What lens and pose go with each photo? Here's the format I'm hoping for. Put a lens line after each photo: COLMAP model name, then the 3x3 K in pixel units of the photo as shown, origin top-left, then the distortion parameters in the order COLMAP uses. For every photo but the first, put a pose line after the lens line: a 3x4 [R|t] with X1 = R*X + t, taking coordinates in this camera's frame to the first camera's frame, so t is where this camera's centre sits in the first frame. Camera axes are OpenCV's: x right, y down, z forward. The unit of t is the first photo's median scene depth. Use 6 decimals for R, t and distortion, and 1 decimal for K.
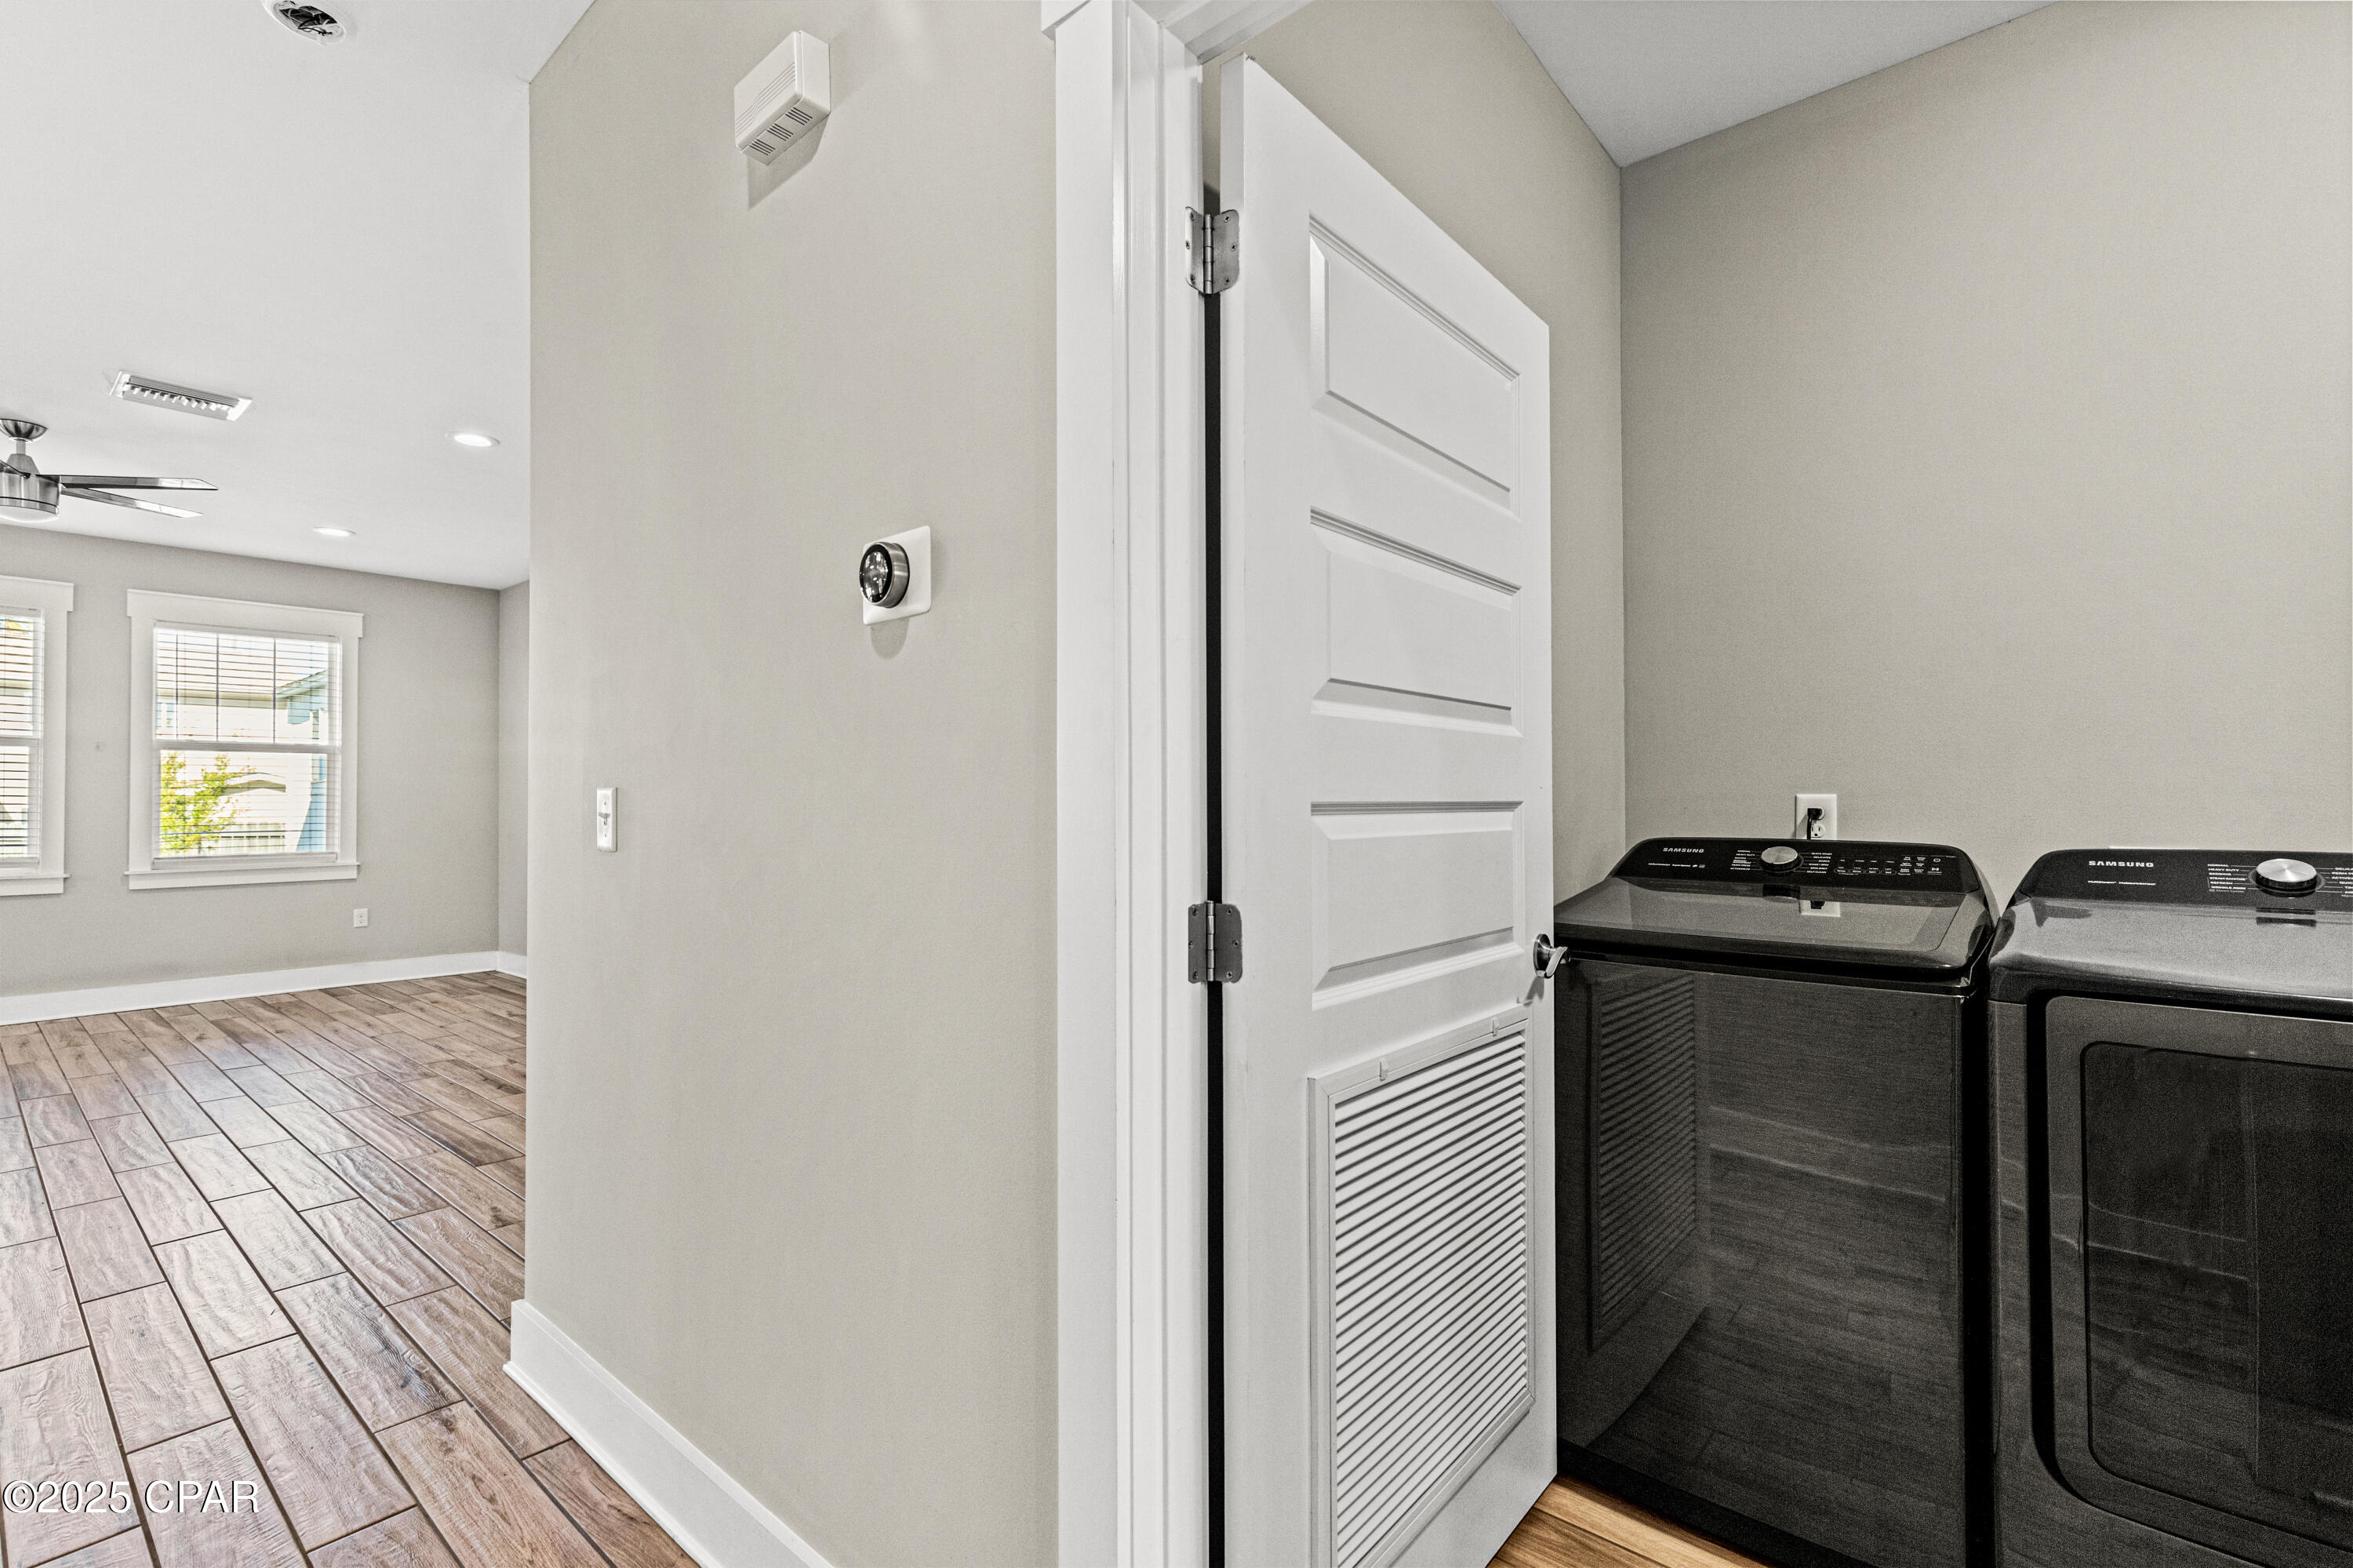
lens RADIAL K [[1070.7, 0, 1172.4], [0, 1070.7, 787.0], [0, 0, 1]] dist [0.010625, -0.000396]
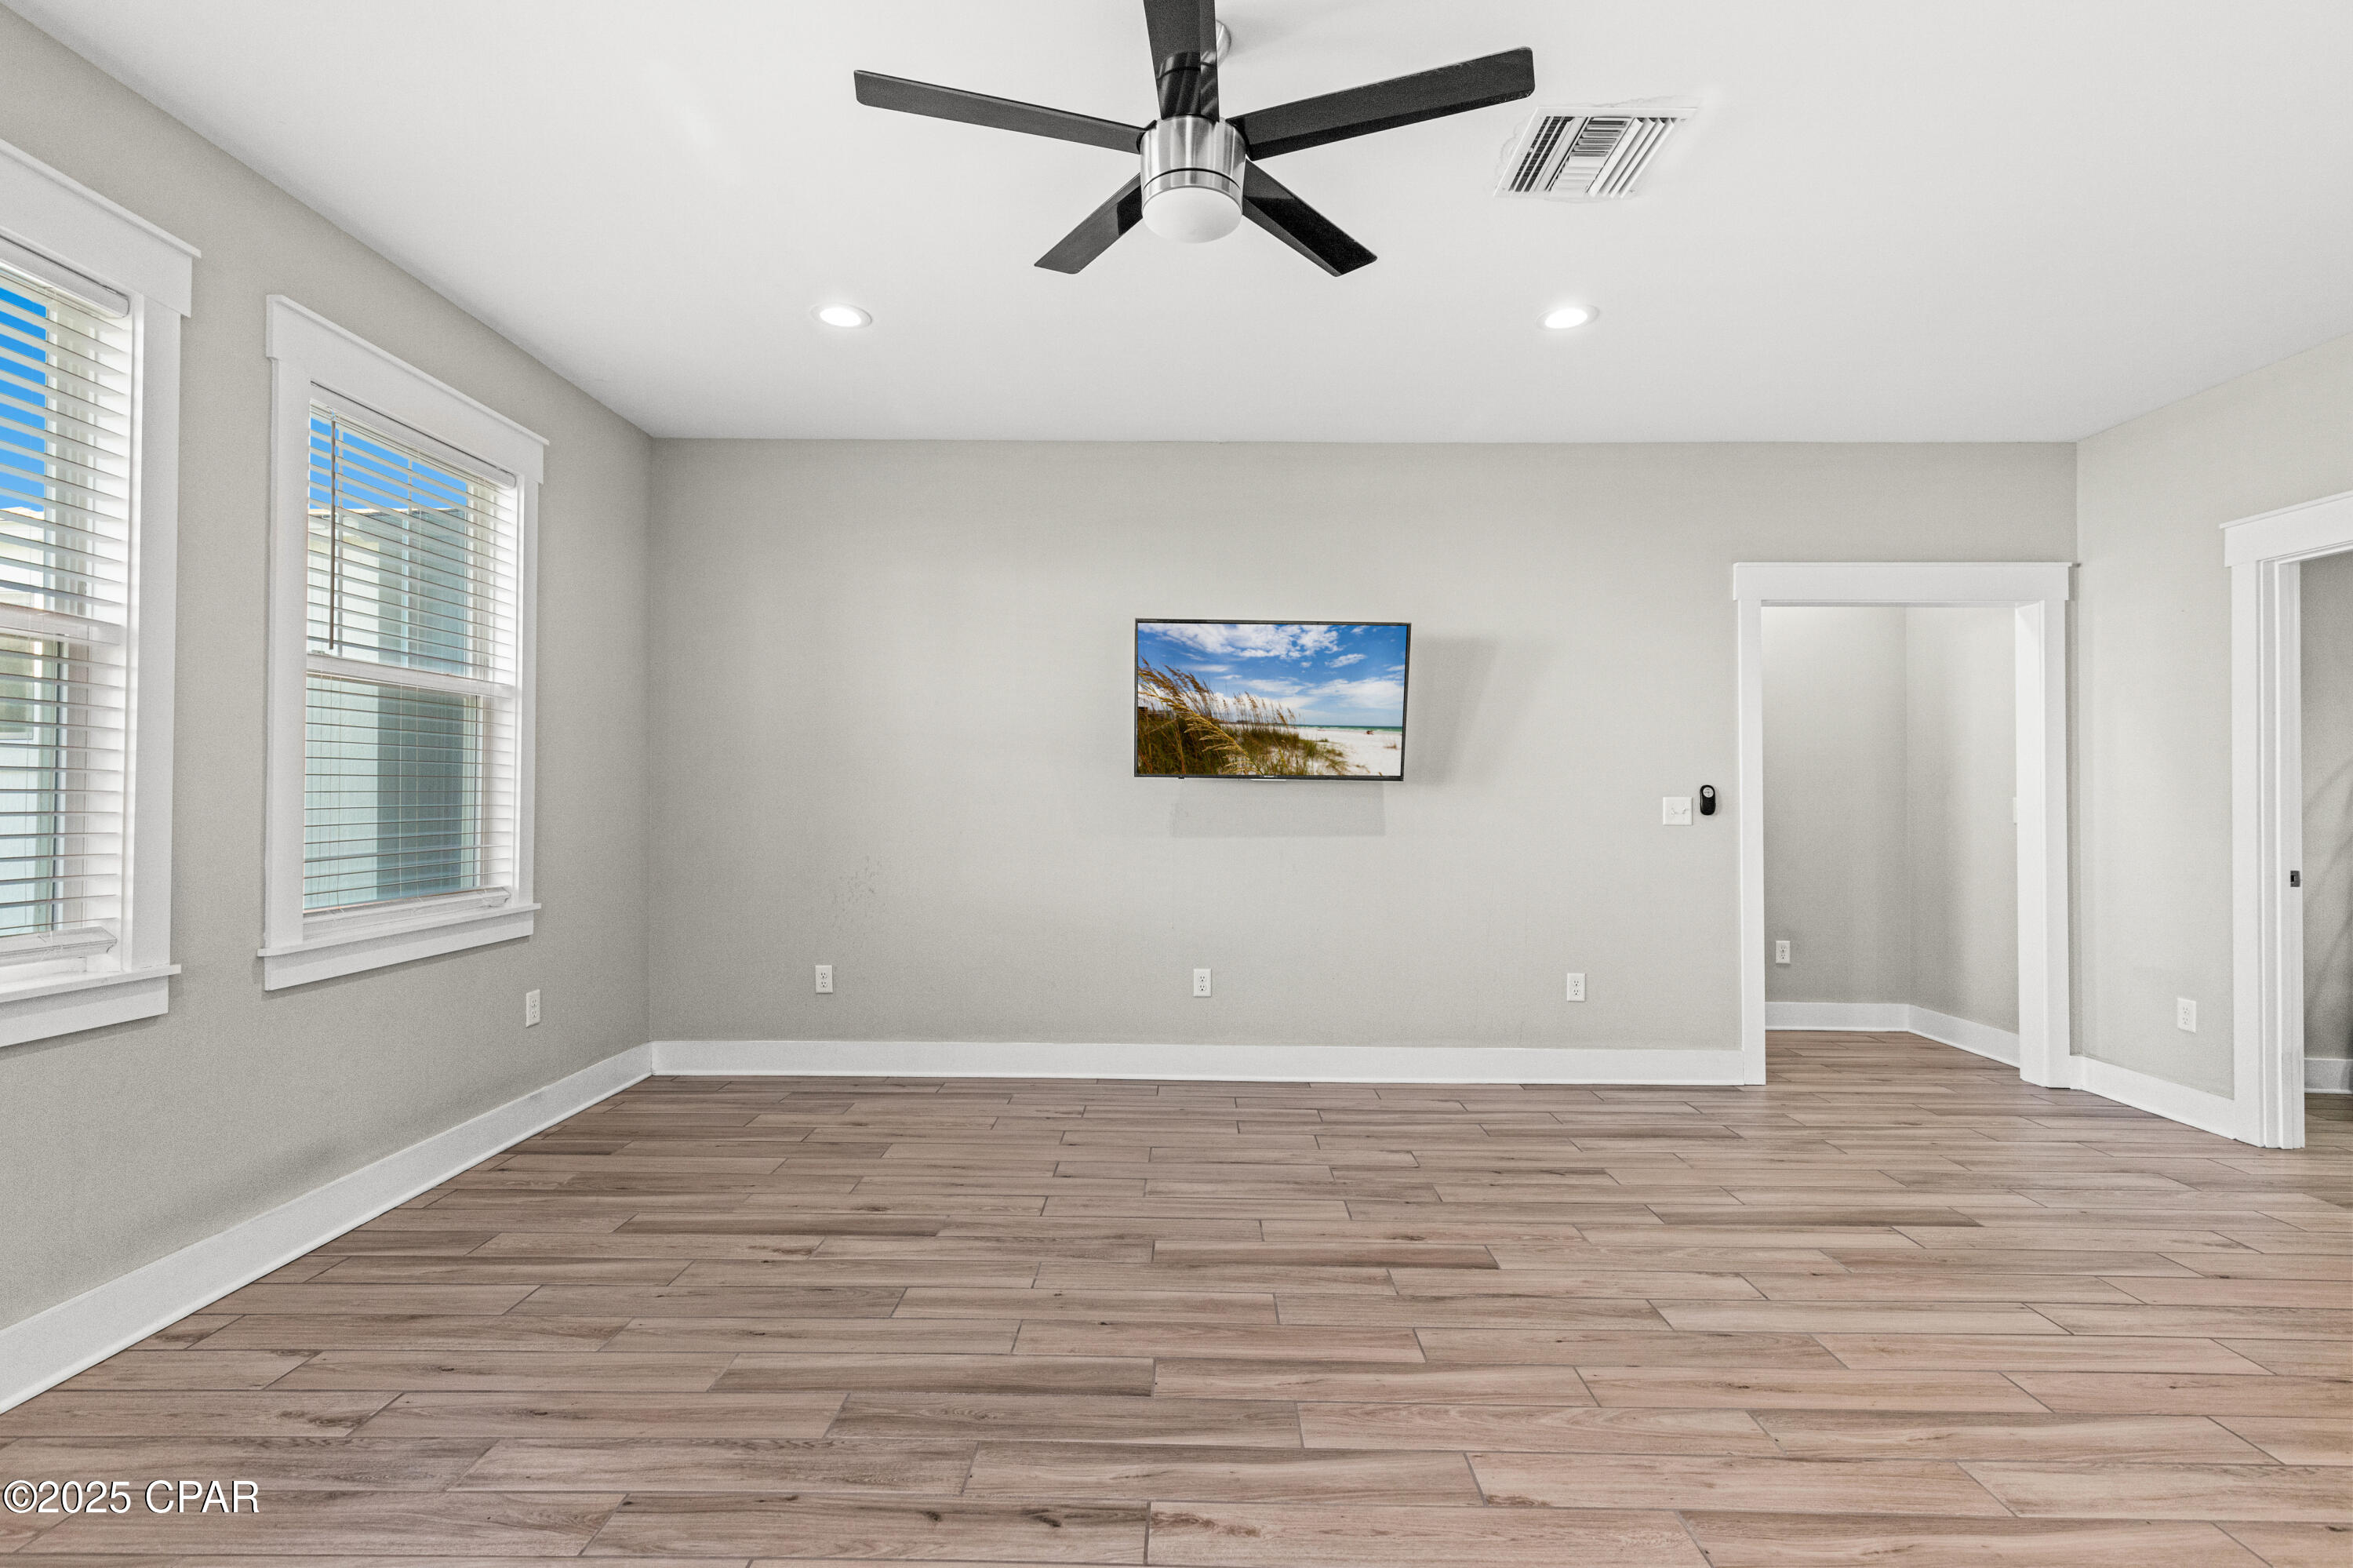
lens RADIAL K [[1064.4, 0, 1179.3], [0, 1064.4, 794.8], [0, 0, 1]] dist [0.008954, -0.000559]
pose [[0.762436, 0.006804, 0.647028, -1.094143], [-0.016324, 0.999829, 0.008722, 0.007674], [-0.646858, -0.017212, 0.762416, 0.496902]]
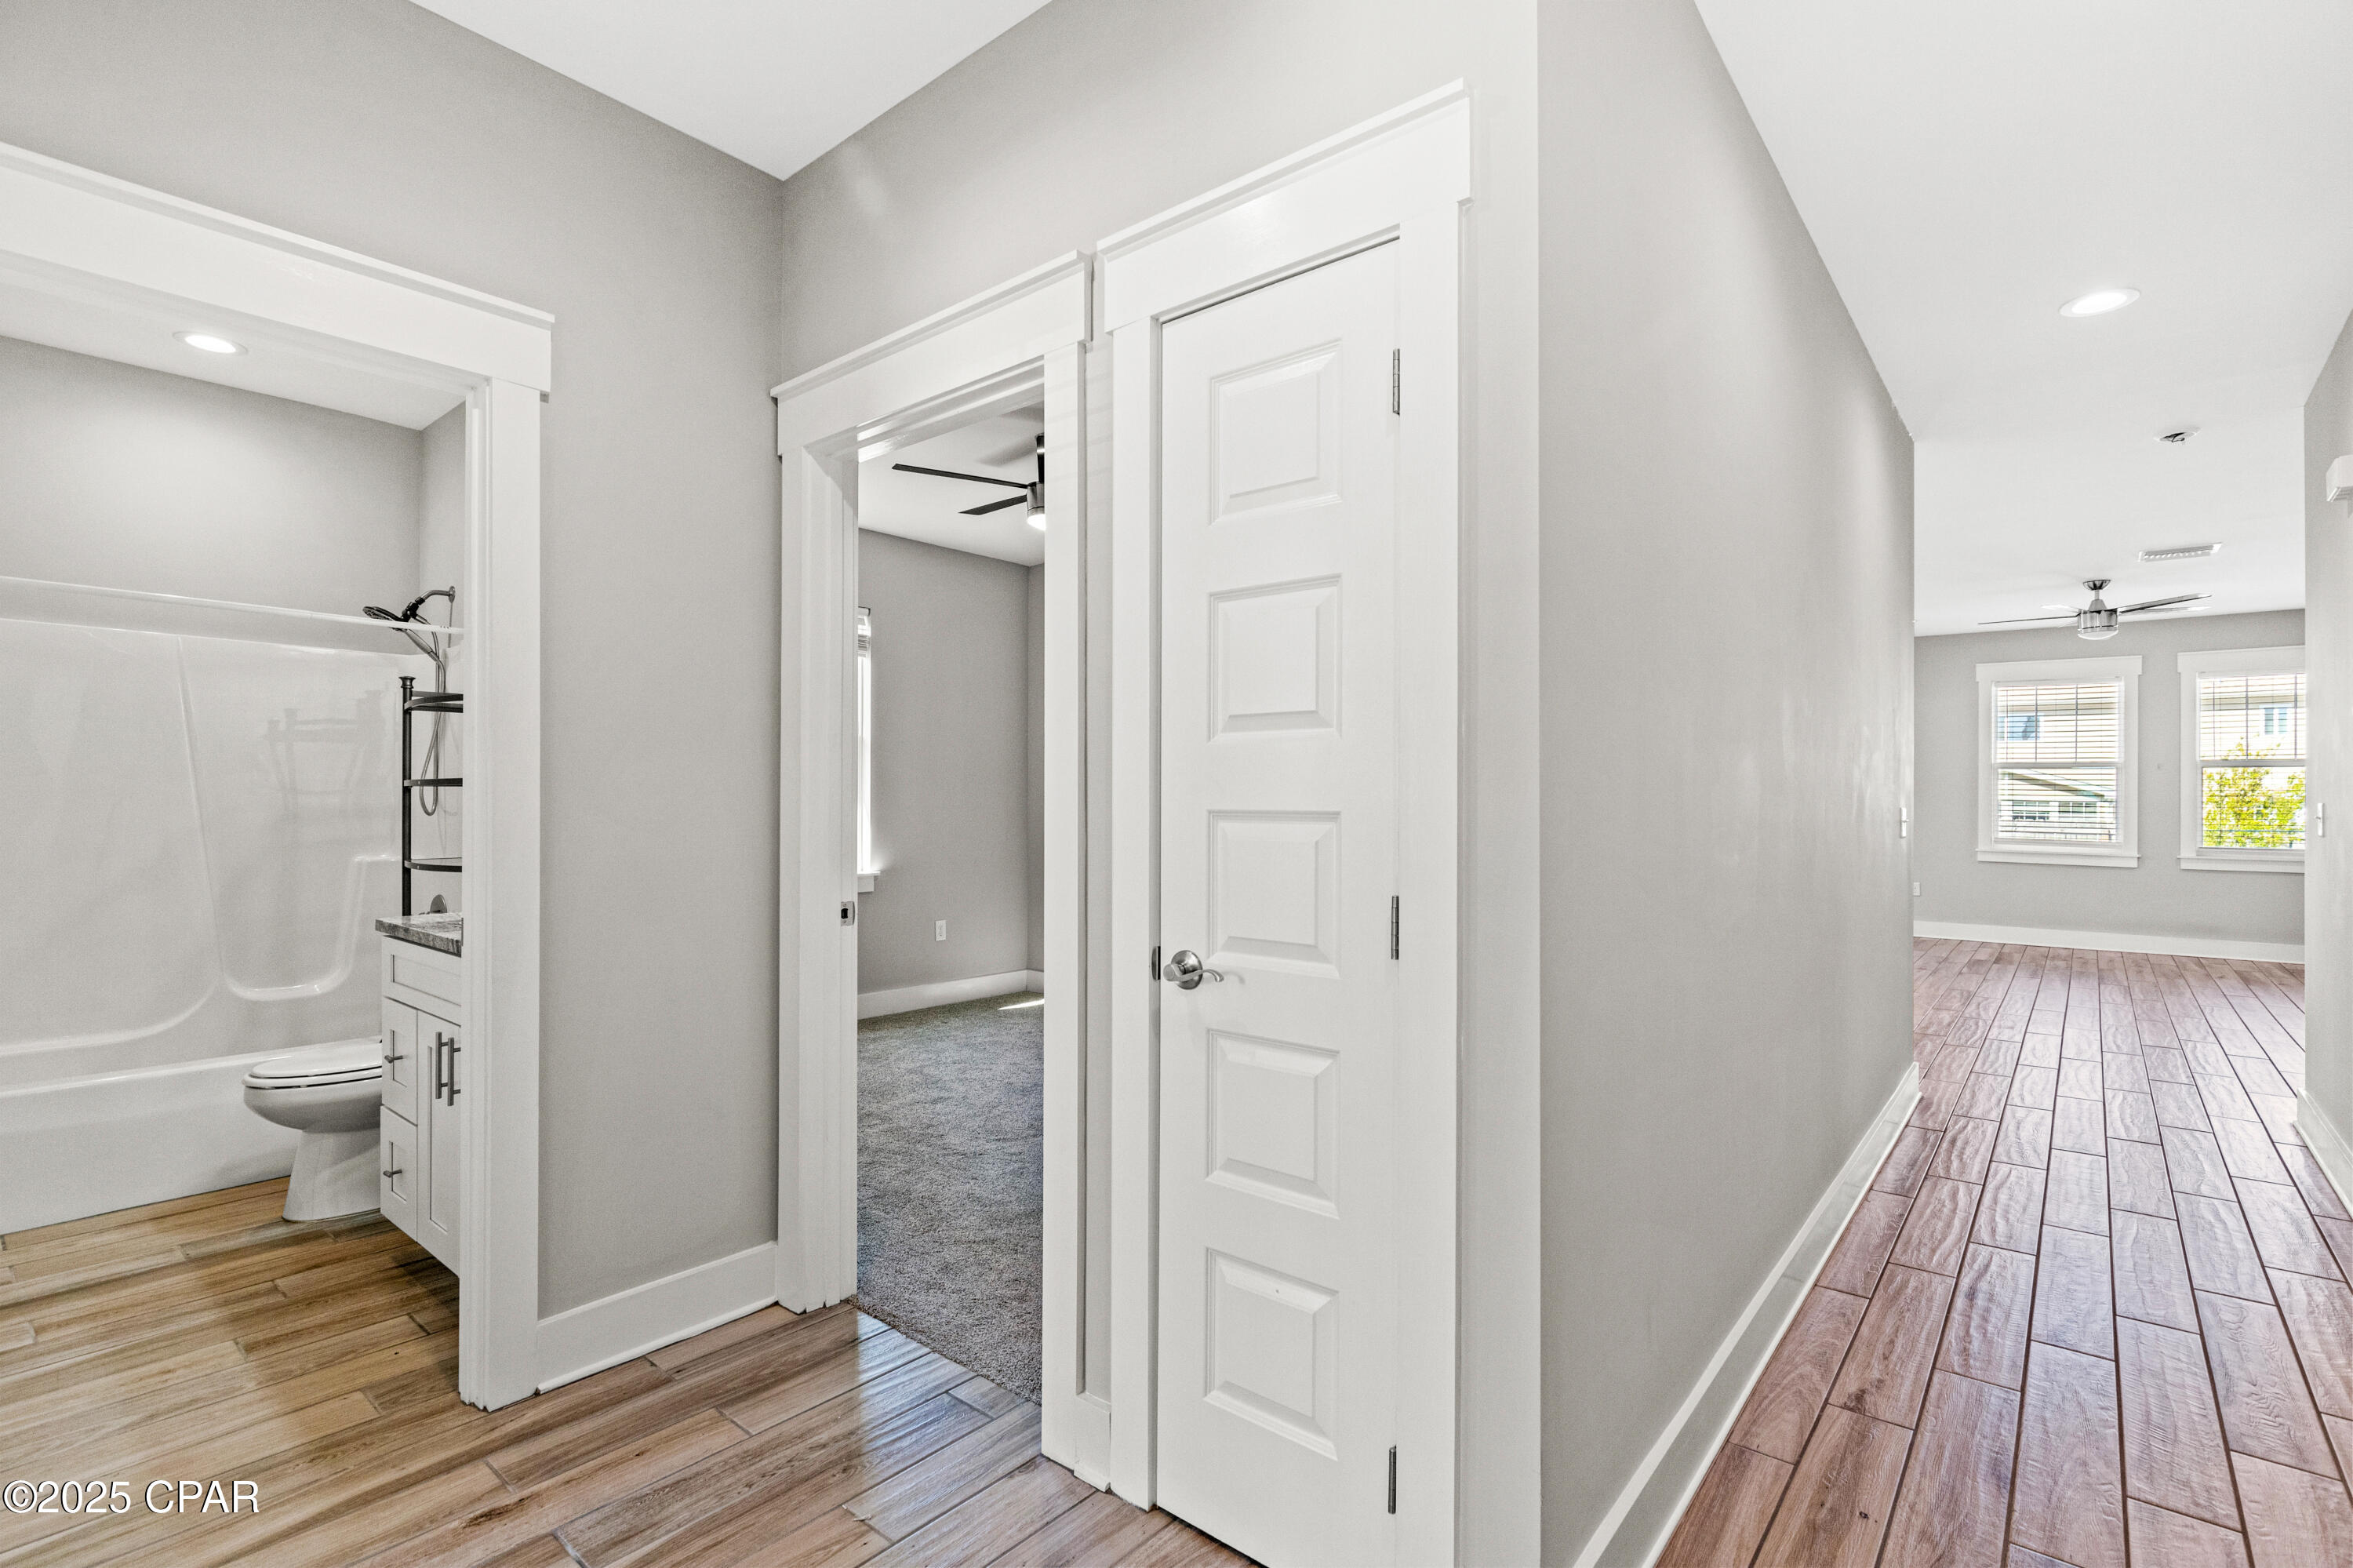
lens RADIAL K [[1084.4, 0, 1176.5], [0, 1084.4, 784.0], [0, 0, 1]] dist [-0.000359, 0.000335]
pose [[0.015231, -0.006930, -0.999860, 0.469687], [0.003006, 0.999972, -0.006885, -0.010018], [0.999879, -0.002901, 0.015251, -0.358548]]
